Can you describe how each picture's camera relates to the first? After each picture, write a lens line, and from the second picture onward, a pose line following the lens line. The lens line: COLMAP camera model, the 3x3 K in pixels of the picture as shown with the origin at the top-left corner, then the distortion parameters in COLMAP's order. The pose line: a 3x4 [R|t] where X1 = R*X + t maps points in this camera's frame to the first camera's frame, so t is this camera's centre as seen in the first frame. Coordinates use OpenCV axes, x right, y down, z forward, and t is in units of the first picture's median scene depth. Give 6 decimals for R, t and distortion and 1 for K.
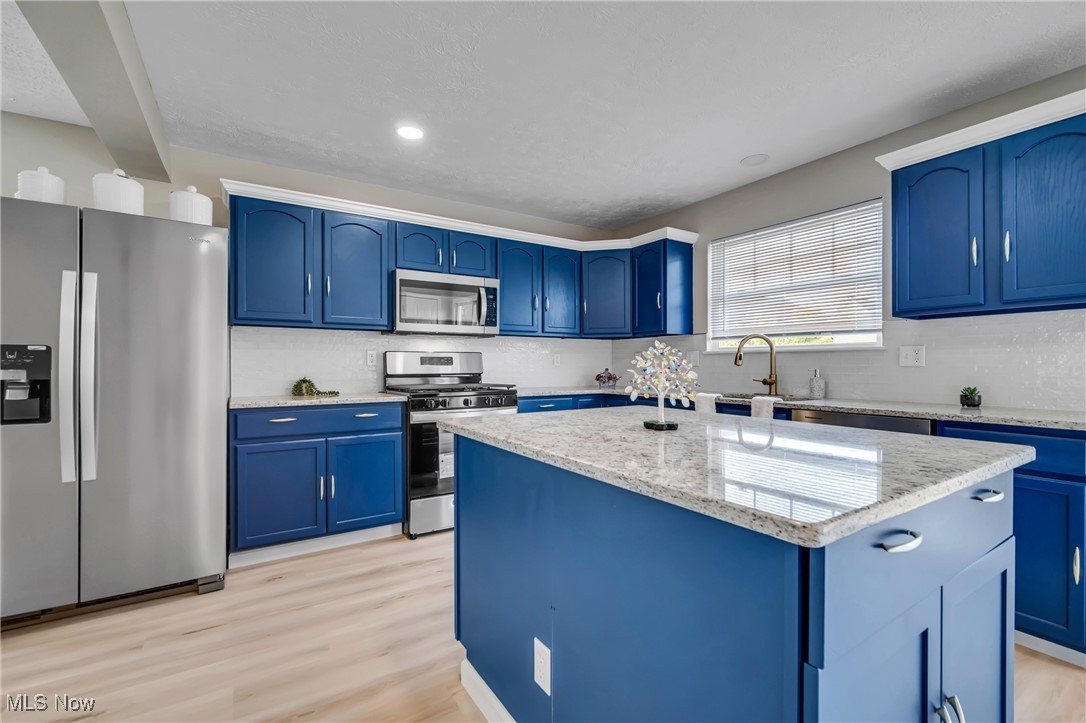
lens RADIAL K [[464.5, 0, 543.3], [0, 464.5, 363.8], [0, 0, 1]] dist [0.009925, -0.000065]
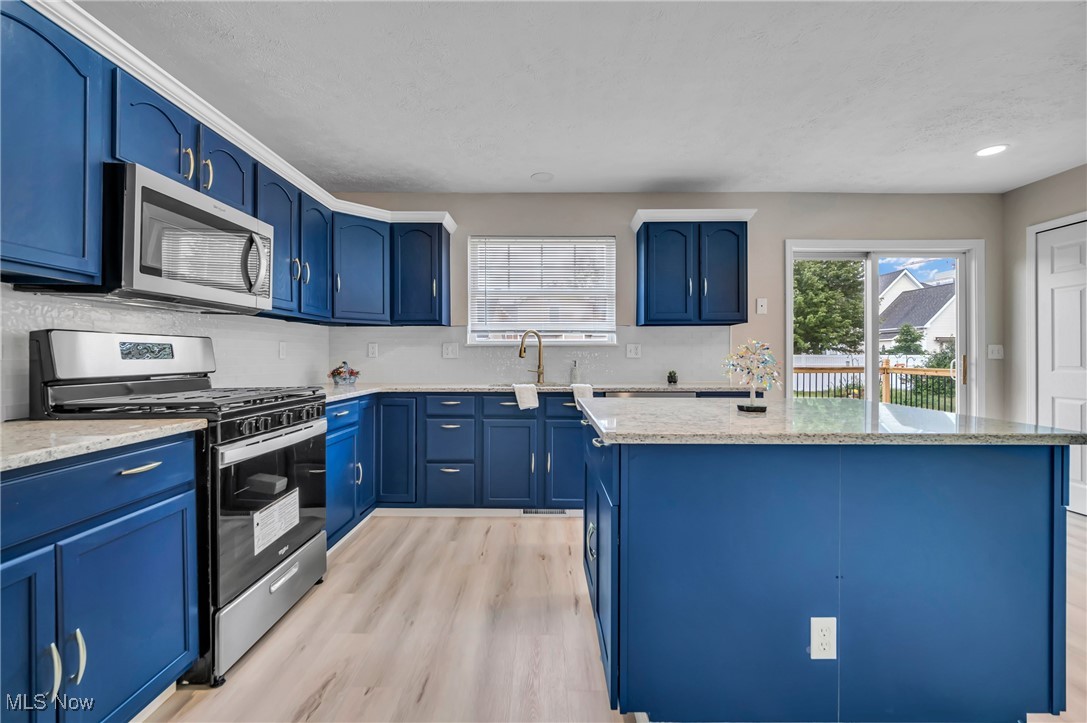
lens RADIAL K [[464.9, 0, 544.2], [0, 464.9, 355.6], [0, 0, 1]] dist [0.009925, -0.000065]
pose [[0.550349, -0.000059, 0.834935, -0.474143], [-0.000367, 1.000000, 0.000313, -0.001516], [-0.834935, -0.000479, 0.550349, 0.353910]]
